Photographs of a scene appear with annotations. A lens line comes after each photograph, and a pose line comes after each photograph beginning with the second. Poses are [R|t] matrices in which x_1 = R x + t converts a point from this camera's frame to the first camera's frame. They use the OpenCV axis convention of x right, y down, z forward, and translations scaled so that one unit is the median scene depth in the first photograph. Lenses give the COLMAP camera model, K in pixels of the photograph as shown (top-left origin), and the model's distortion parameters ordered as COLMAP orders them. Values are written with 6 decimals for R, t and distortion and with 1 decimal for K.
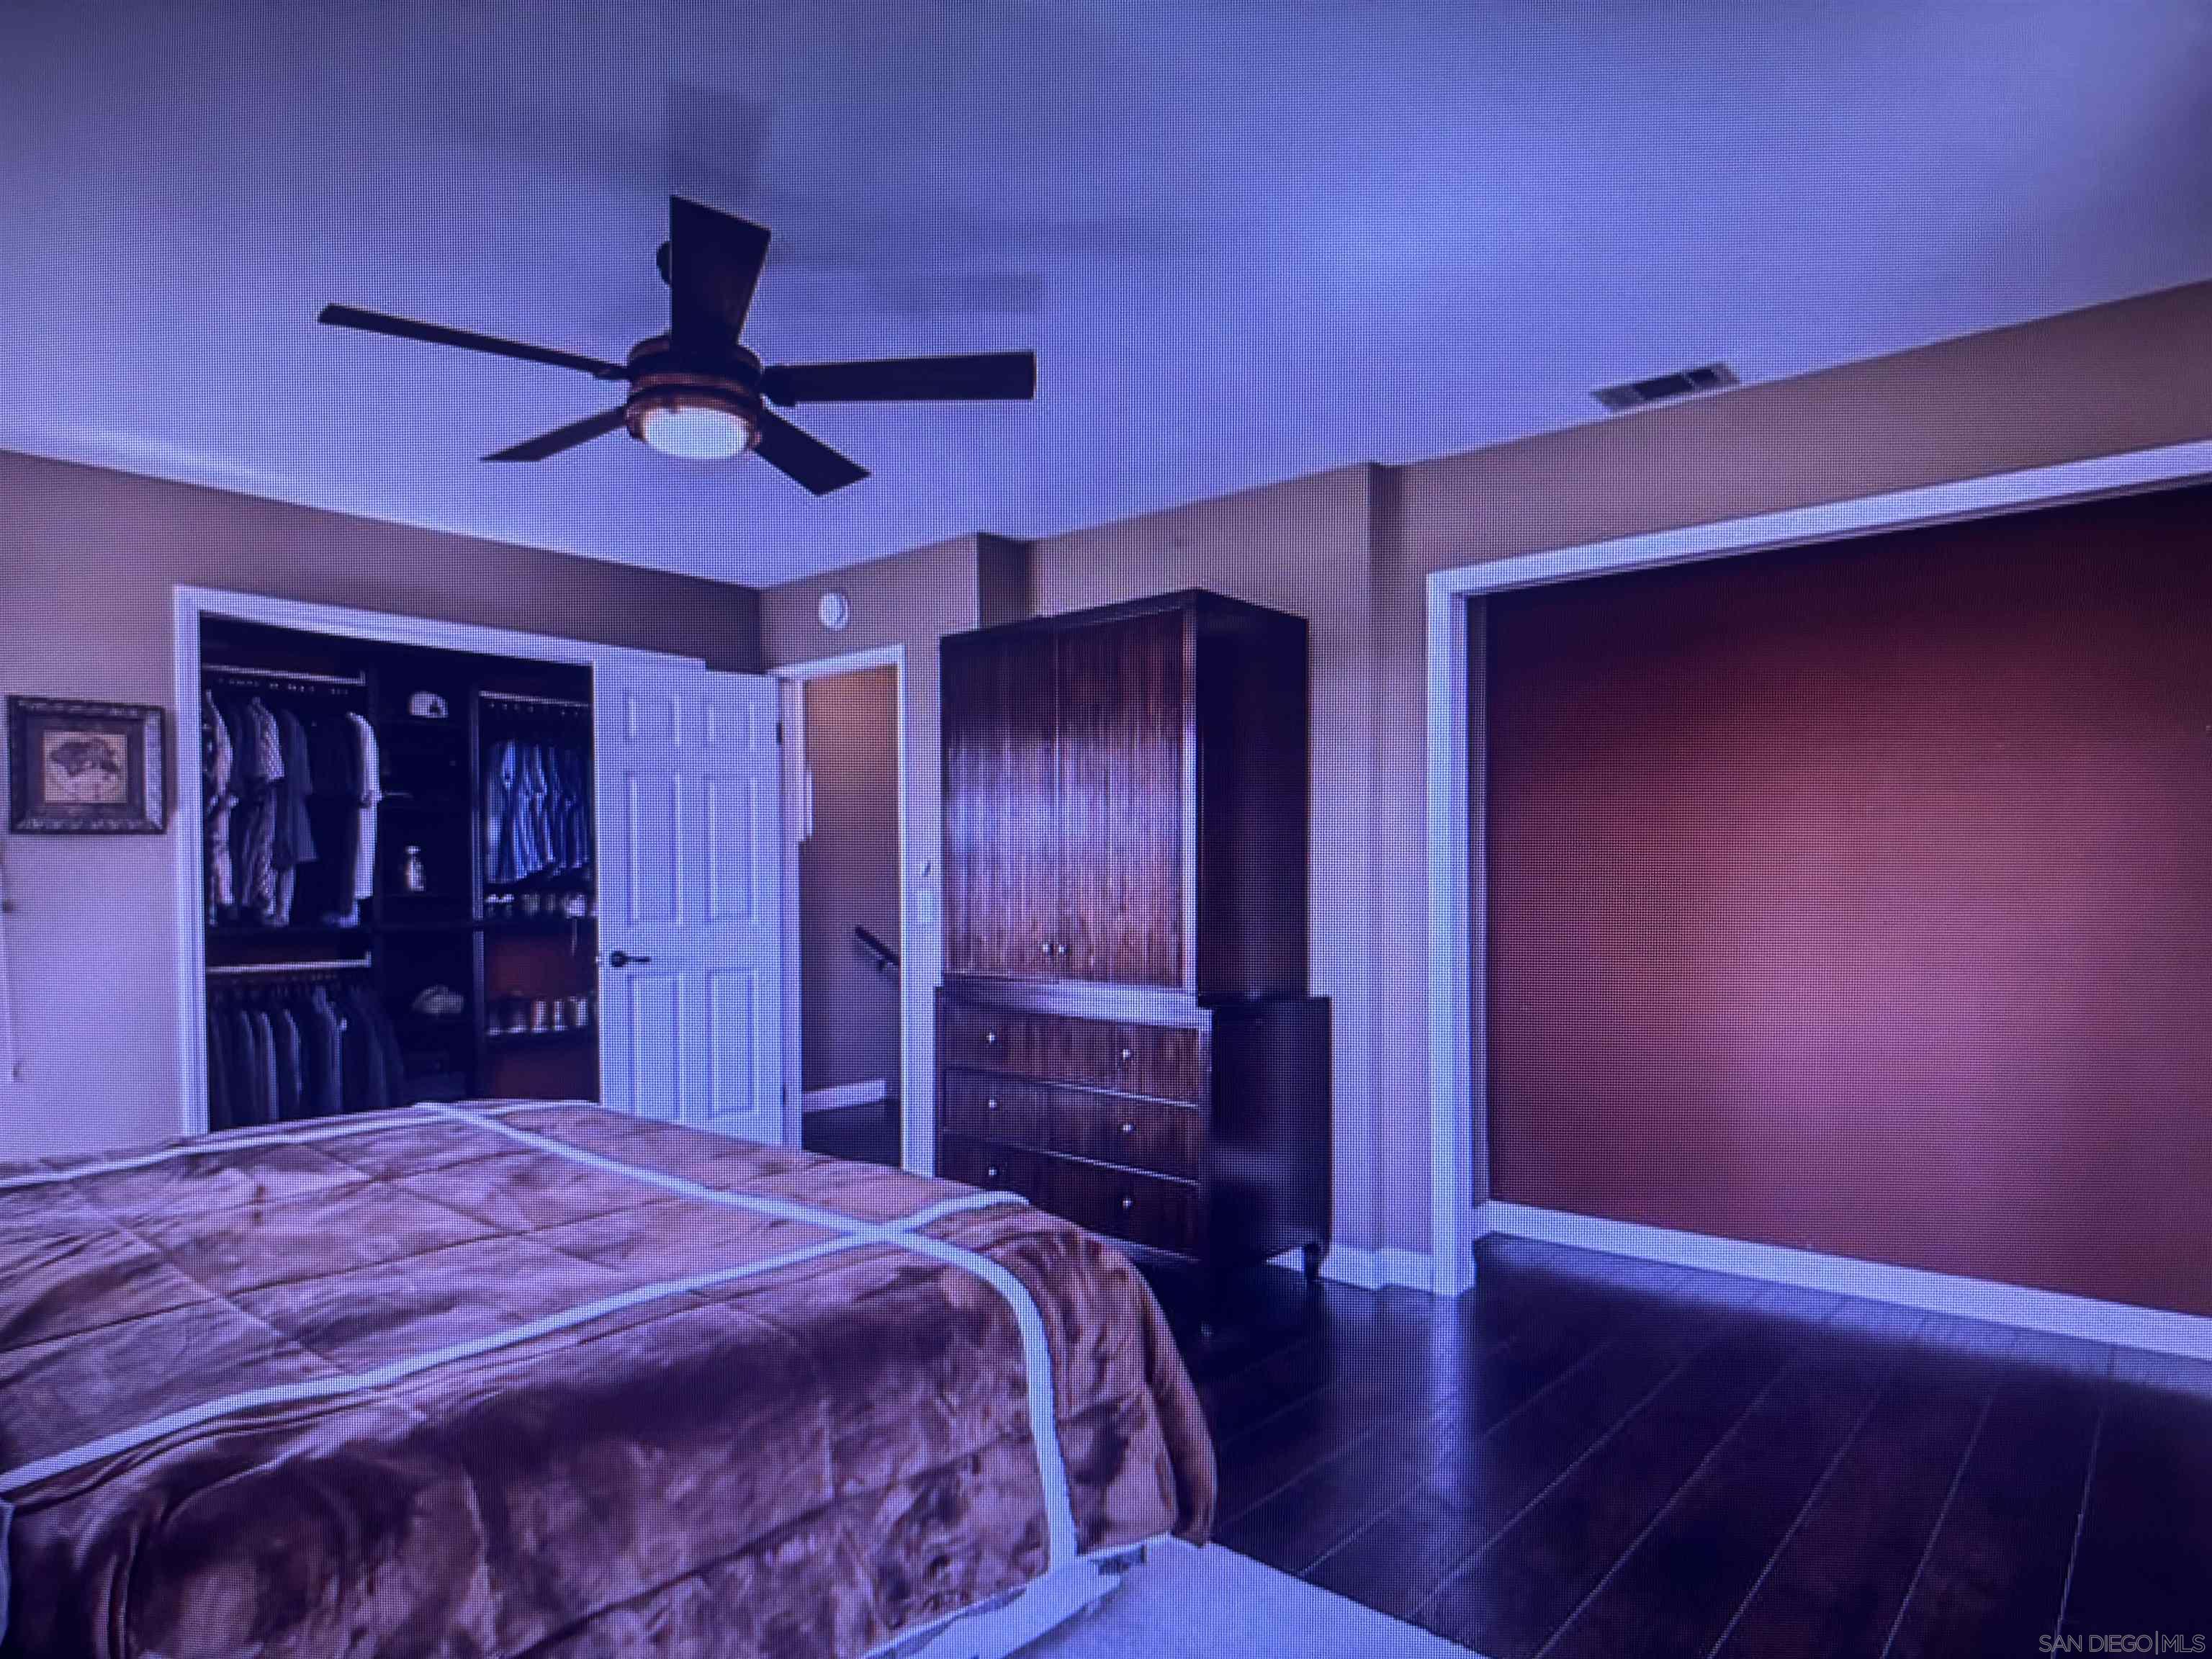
lens RADIAL K [[1390.8, 0, 1106.0], [0, 1390.8, 829.5], [0, 0, 1]] dist [0.002050, -0.000290]
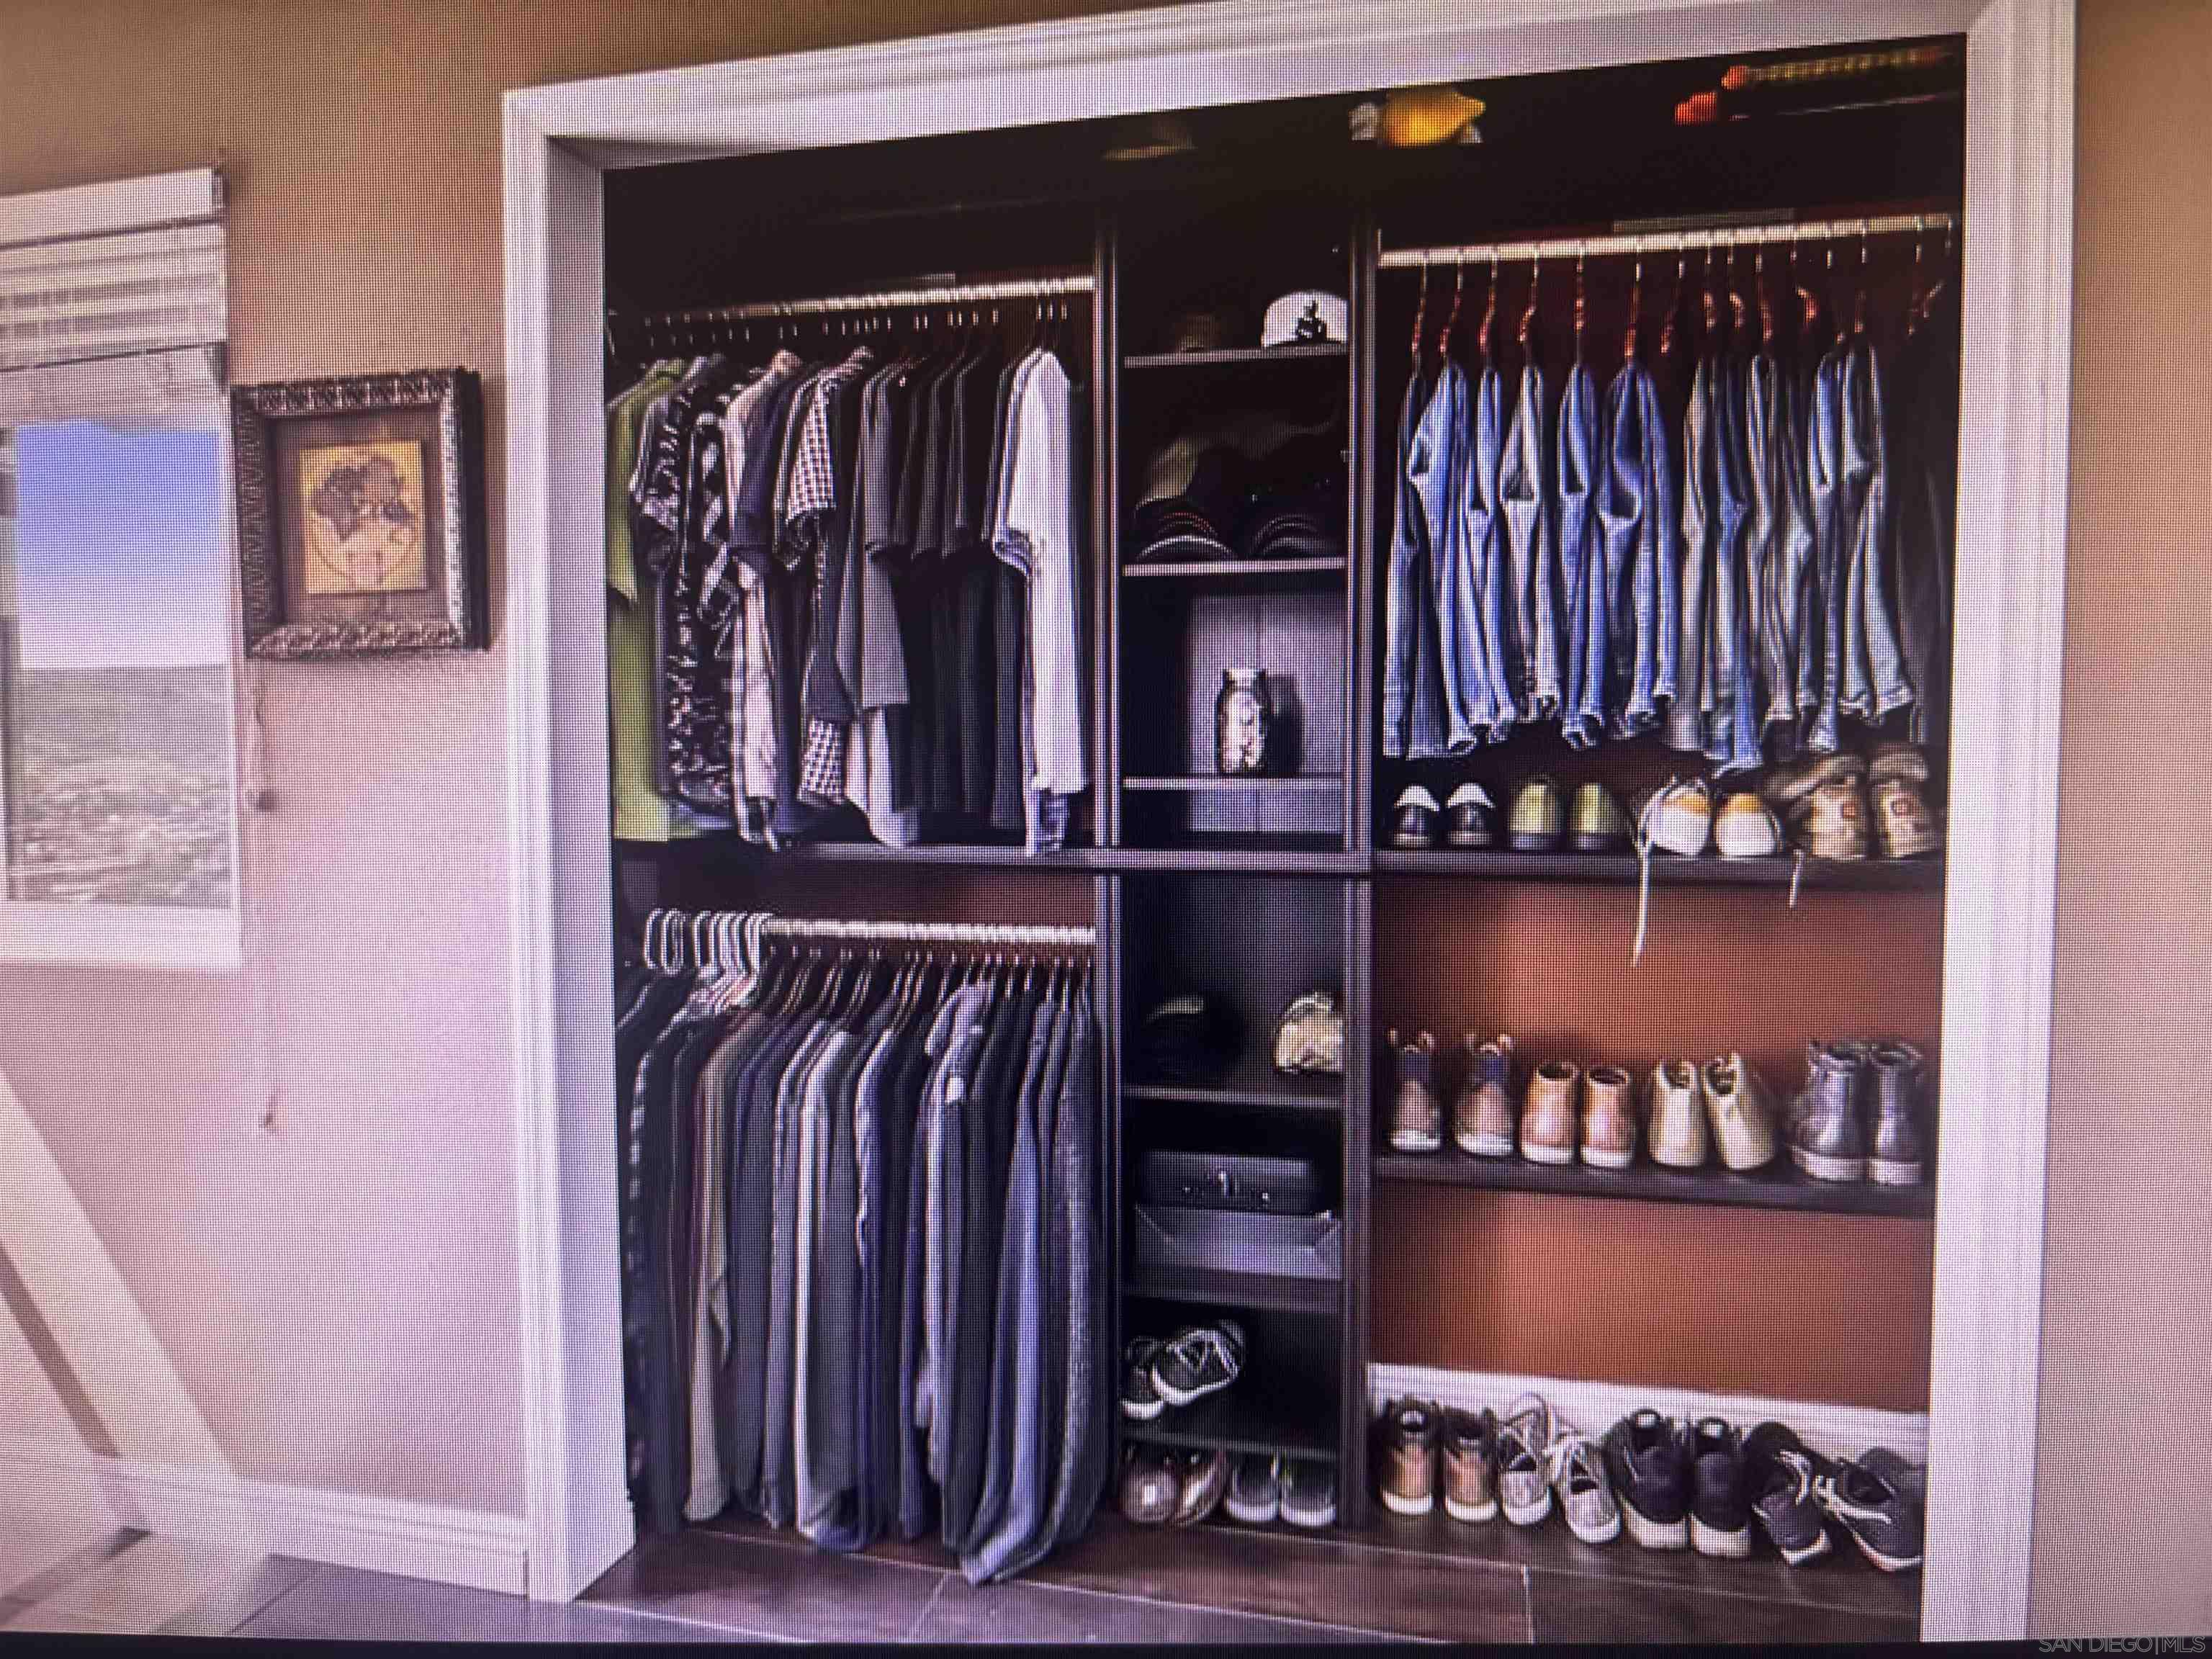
lens RADIAL K [[1390.8, 0, 1106.0], [0, 1390.8, 829.5], [0, 0, 1]] dist [0.002050, -0.000290]
pose [[0.421775, 0.061871, -0.904587, -0.171521], [0.034267, 0.995869, 0.084092, 0.030884], [0.906053, -0.066465, 0.417912, 0.997062]]
